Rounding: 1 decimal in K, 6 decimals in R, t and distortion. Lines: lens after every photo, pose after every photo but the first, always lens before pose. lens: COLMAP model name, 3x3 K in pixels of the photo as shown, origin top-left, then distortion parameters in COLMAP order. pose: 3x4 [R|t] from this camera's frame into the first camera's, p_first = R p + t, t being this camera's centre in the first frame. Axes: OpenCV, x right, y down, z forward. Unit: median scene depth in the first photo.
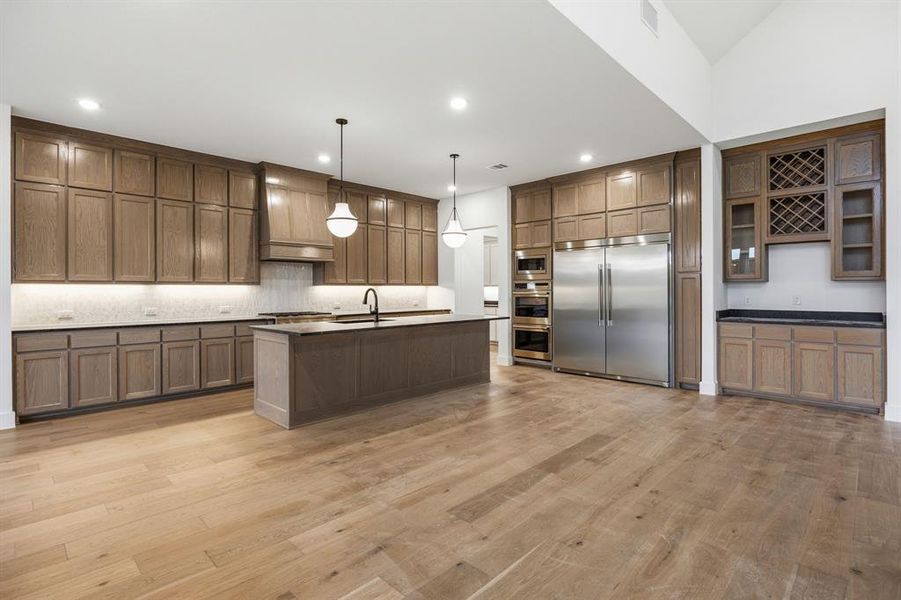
lens RADIAL K [[439.2, 0, 445.2], [0, 439.2, 291.8], [0, 0, 1]] dist [-0.011253, 0.000260]
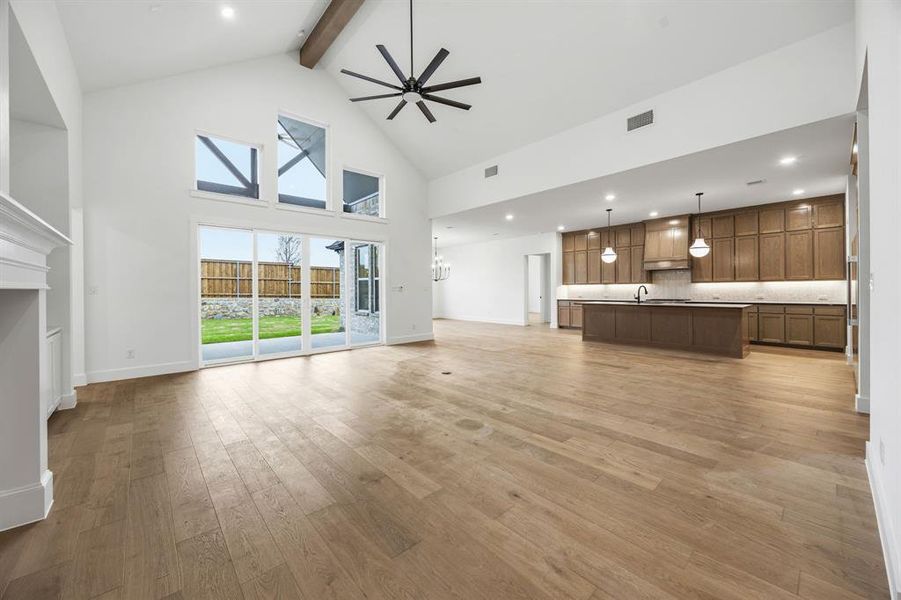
lens RADIAL K [[344.3, 0, 446.1], [0, 344.3, 290.0], [0, 0, 1]] dist [-0.006036, 0.000252]
pose [[-0.065593, 0.007917, -0.997815, 1.379941], [0.005340, 0.999957, 0.007583, -0.005186], [0.997832, -0.004831, -0.065632, 0.264094]]
